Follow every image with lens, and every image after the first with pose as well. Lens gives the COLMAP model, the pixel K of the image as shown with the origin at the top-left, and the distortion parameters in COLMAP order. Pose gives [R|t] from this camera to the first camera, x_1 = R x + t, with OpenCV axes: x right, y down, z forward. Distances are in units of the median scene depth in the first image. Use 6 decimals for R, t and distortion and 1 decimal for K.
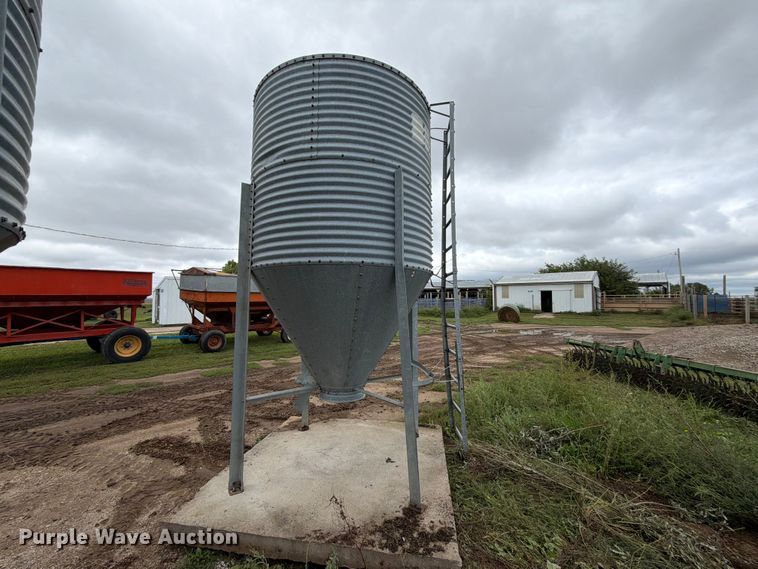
lens RADIAL K [[305.1, 0, 378.9], [0, 305.1, 283.2], [0, 0, 1]] dist [-0.004355, -0.000051]
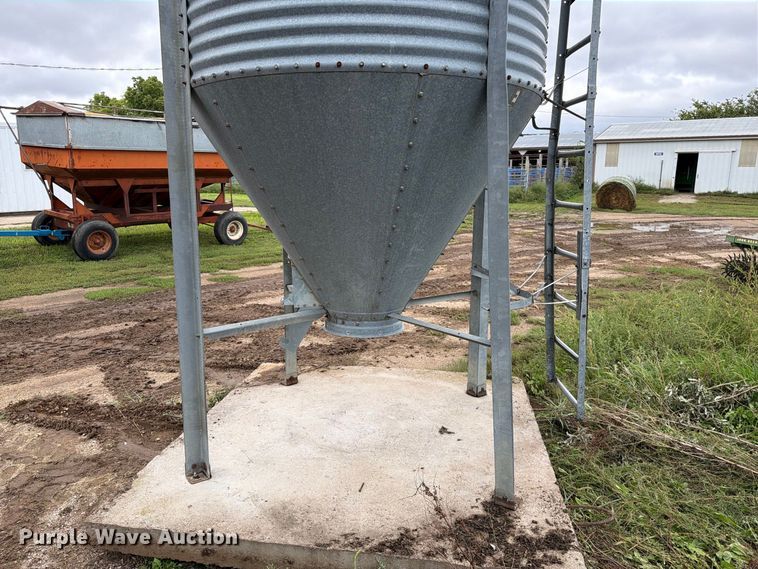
lens RADIAL K [[538.0, 0, 375.7], [0, 538.0, 283.7], [0, 0, 1]] dist [0.042781, -0.055366]
pose [[0.999996, 0.001337, 0.002397, -0.105422], [-0.001907, 0.966564, 0.256420, 0.034372], [-0.001974, -0.256423, 0.966563, 0.055057]]
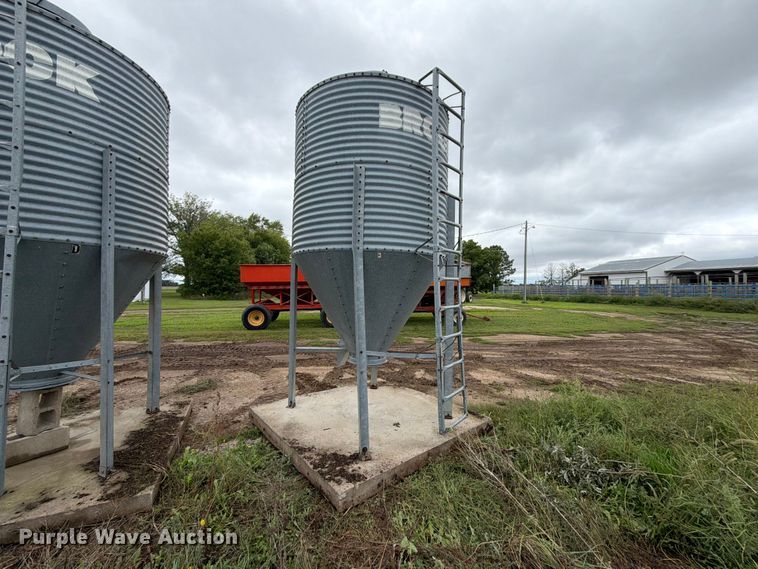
lens RADIAL K [[302.6, 0, 379.6], [0, 302.6, 284.1], [0, 0, 1]] dist [-0.001482, -0.000186]
pose [[0.756633, -0.003542, -0.653831, 0.720057], [0.033898, 0.998853, 0.033817, 0.031766], [0.652961, -0.047751, 0.755885, 0.150286]]
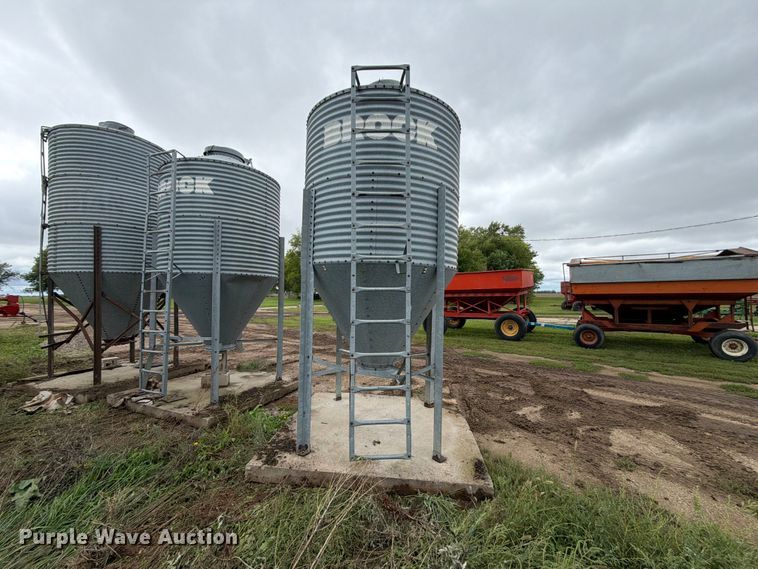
lens RADIAL K [[302.6, 0, 379.6], [0, 302.6, 284.1], [0, 0, 1]] dist [-0.001482, -0.000186]
pose [[0.054656, -0.031076, -0.998022, 1.113060], [0.056884, 0.997989, -0.027960, 0.065613], [0.996884, -0.055243, 0.056314, 0.997749]]
